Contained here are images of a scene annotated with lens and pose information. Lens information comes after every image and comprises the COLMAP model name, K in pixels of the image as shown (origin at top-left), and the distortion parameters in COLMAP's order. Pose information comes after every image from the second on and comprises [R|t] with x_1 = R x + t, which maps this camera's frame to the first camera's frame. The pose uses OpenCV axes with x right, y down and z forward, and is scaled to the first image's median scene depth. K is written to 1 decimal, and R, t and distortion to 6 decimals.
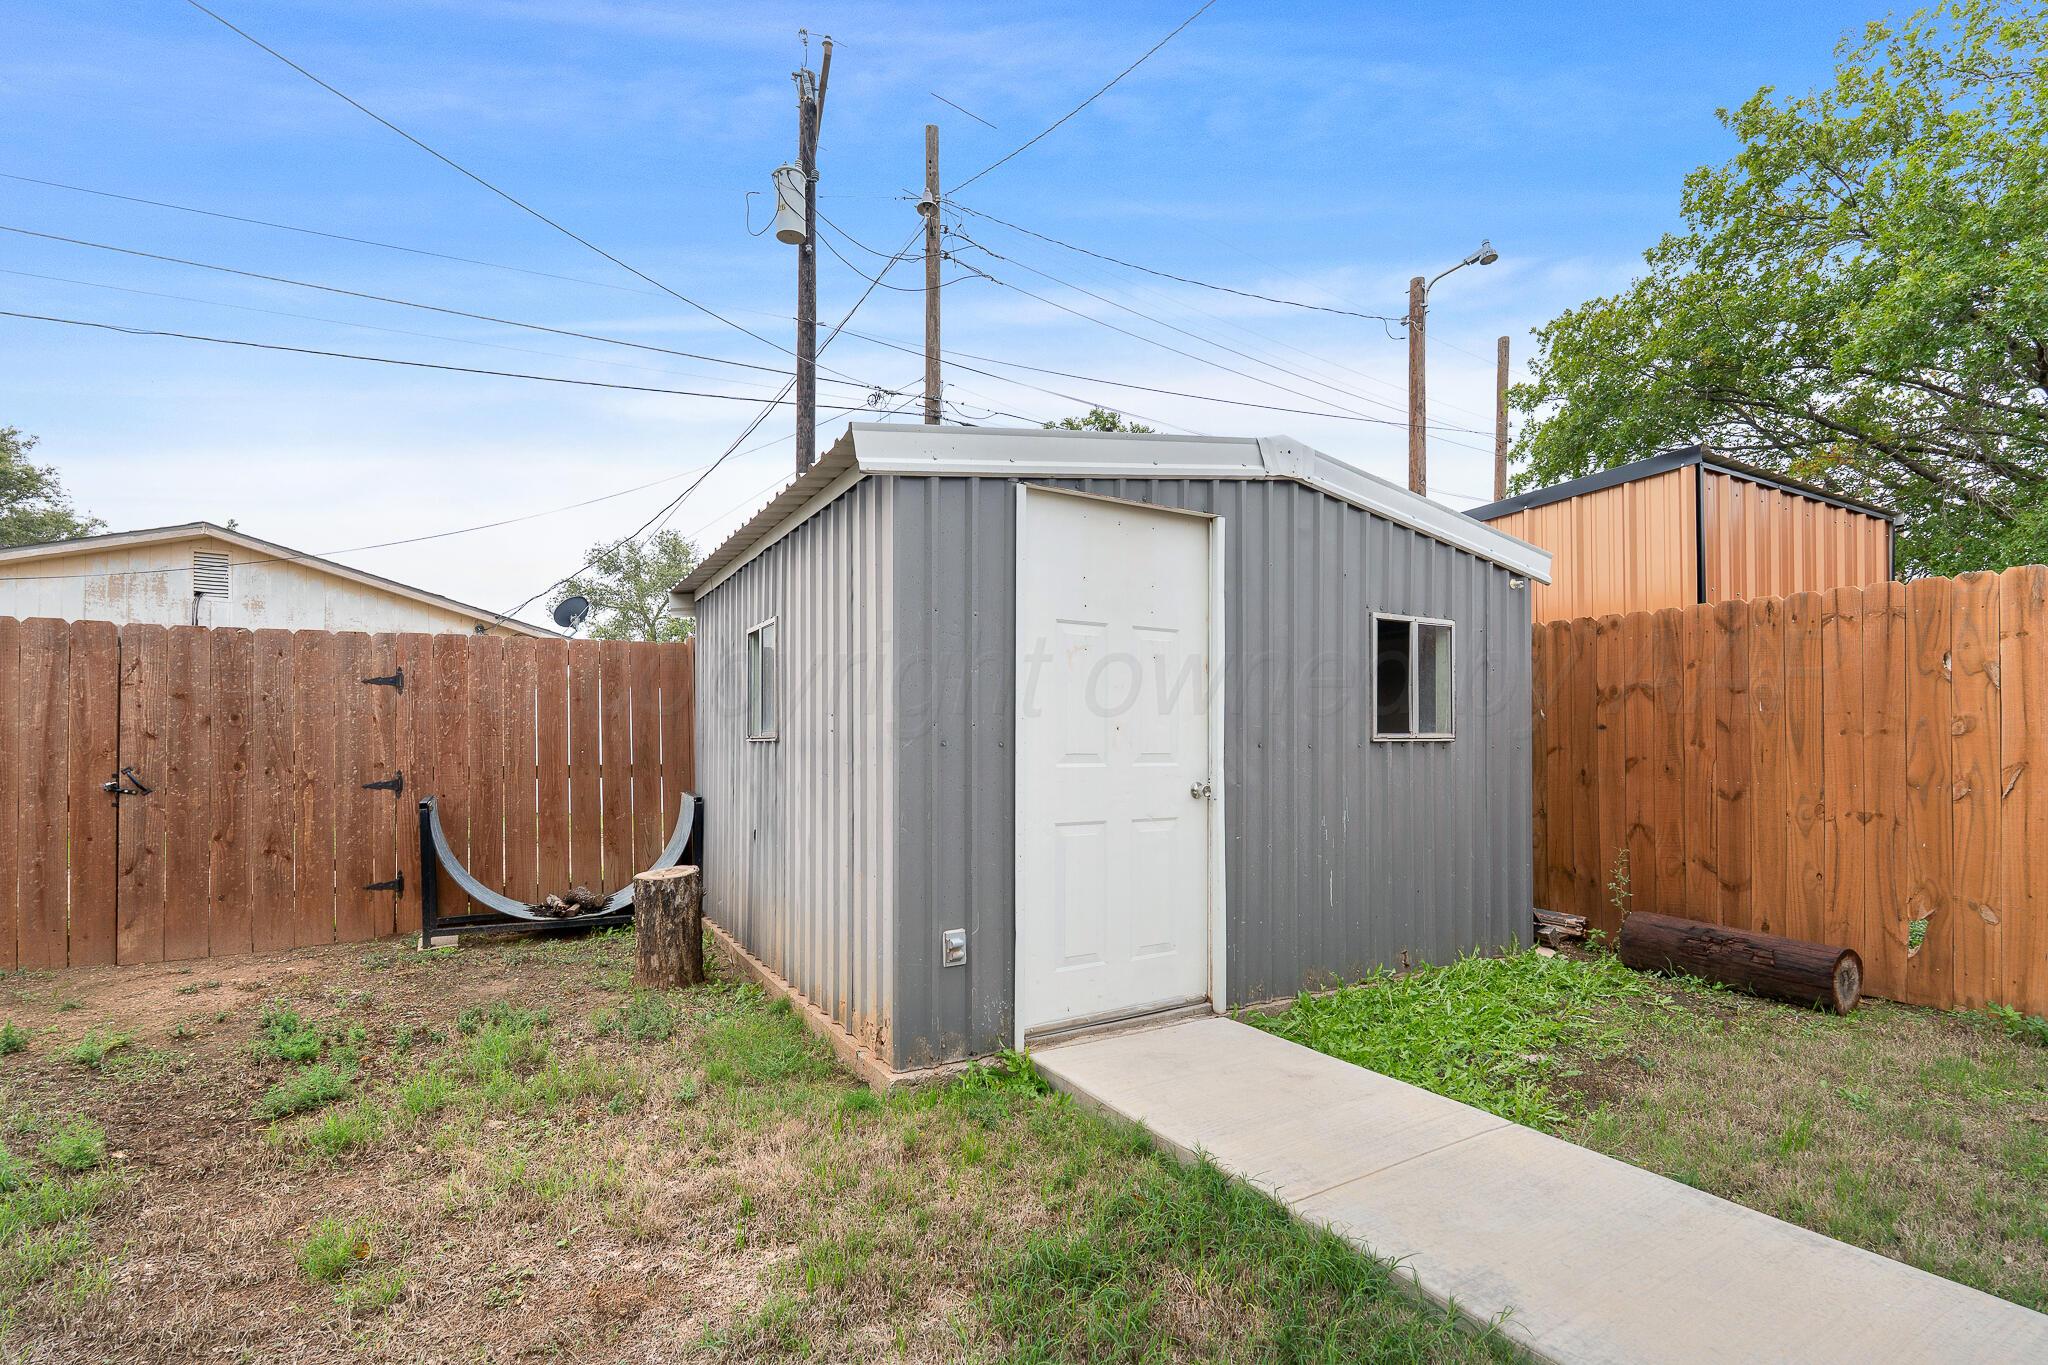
lens RADIAL K [[912.9, 0, 1031.4], [0, 912.9, 748.0], [0, 0, 1]] dist [-0.000090, -0.000142]
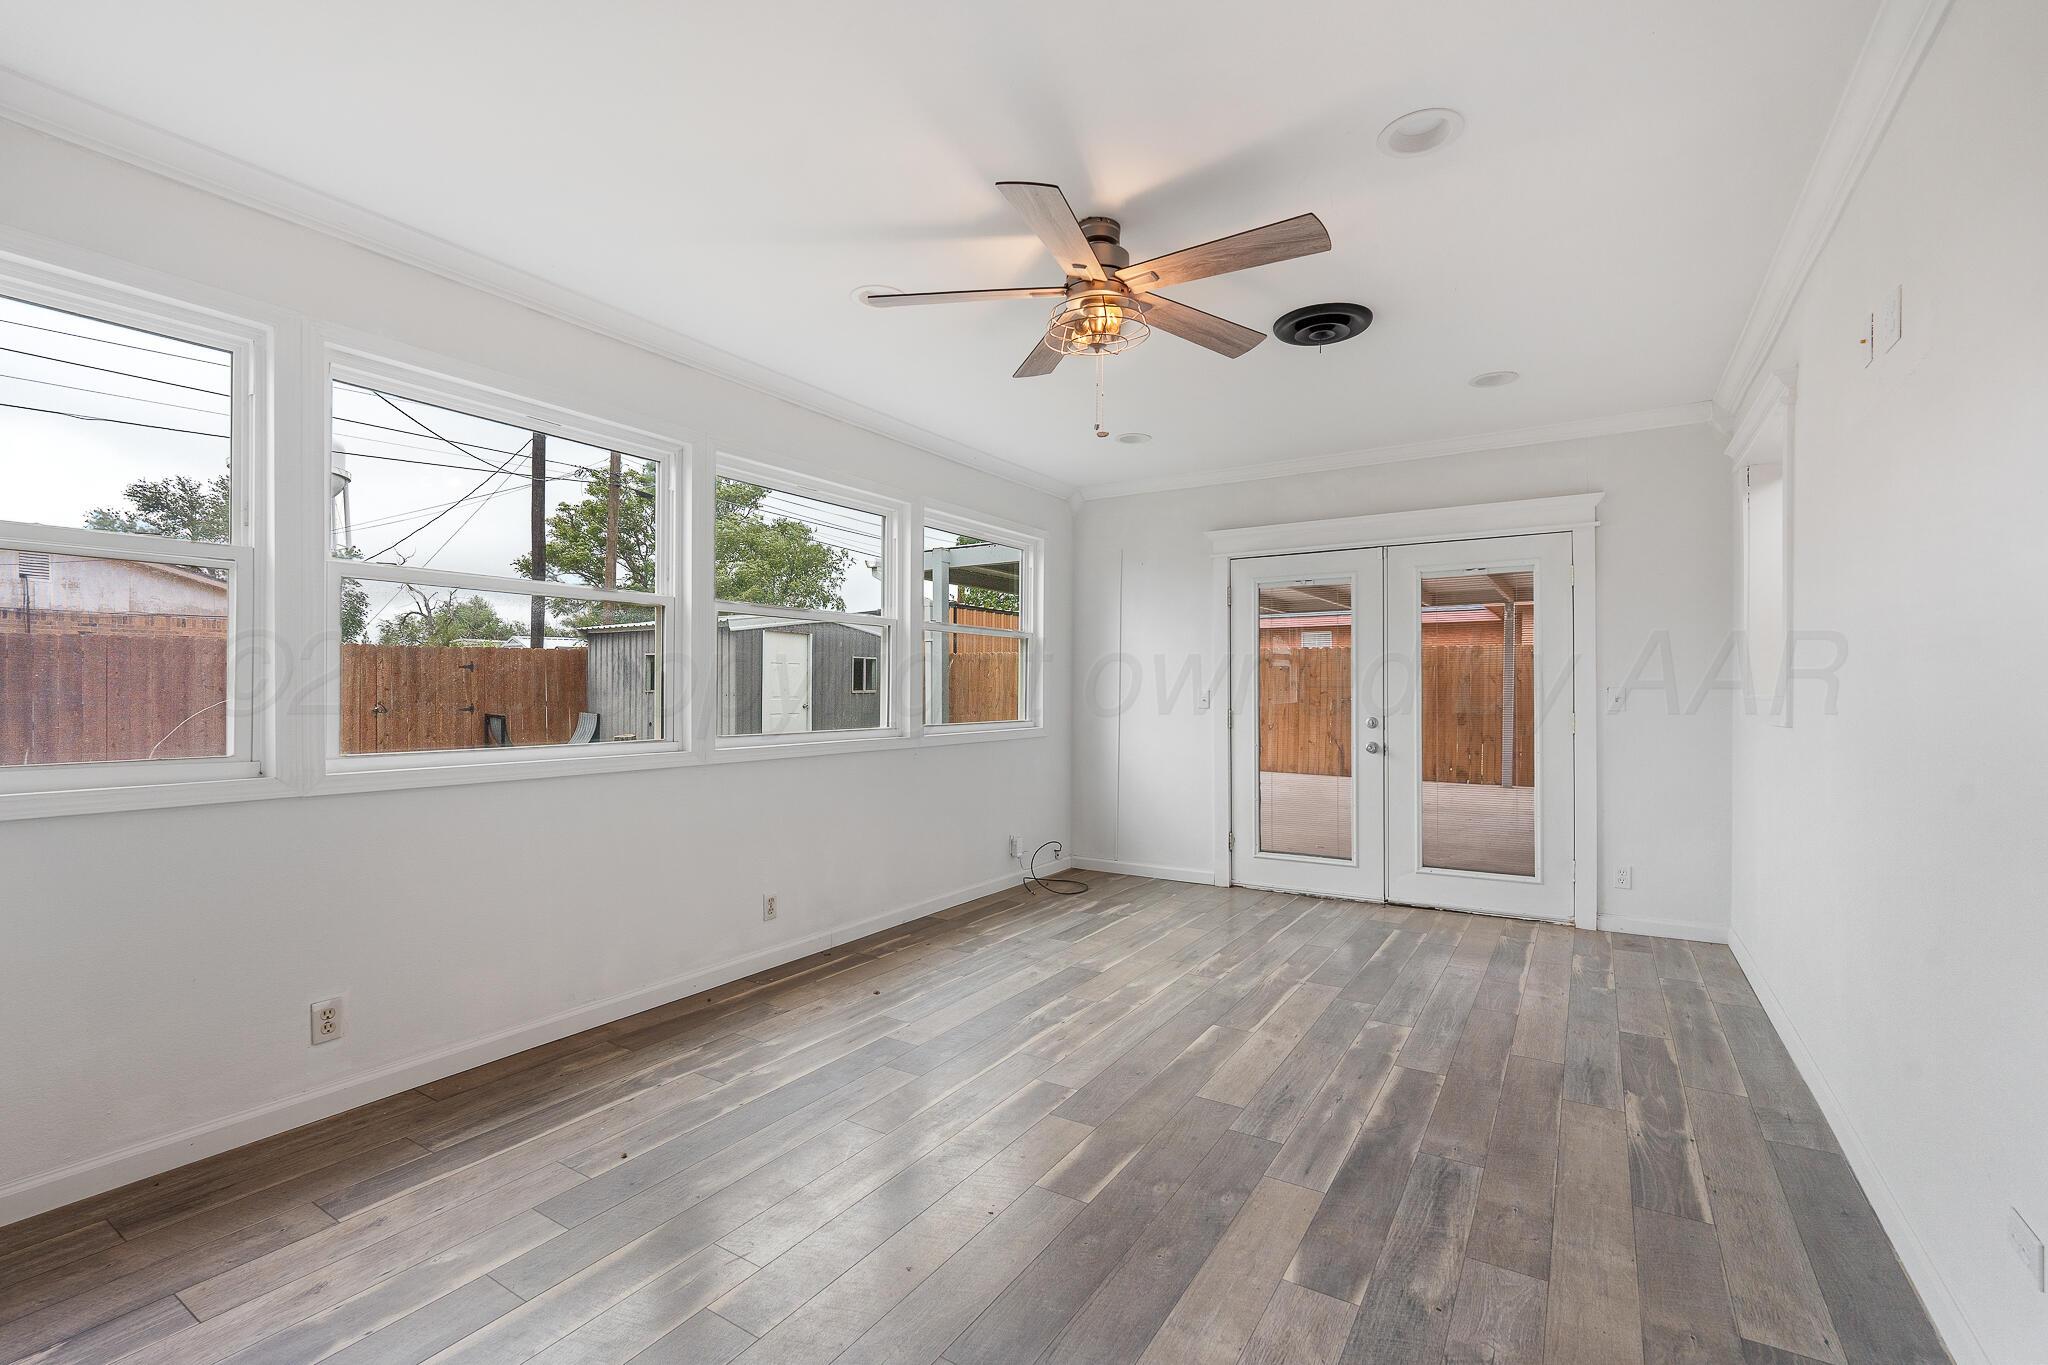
lens RADIAL K [[901.8, 0, 1016.7], [0, 901.8, 694.2], [0, 0, 1]] dist [-0.001731, -0.000572]
pose [[0.894486, -0.000443, 0.447096, -0.628422], [-0.001515, 0.999991, 0.004022, -0.015679], [-0.447094, -0.004275, 0.894477, -2.431131]]
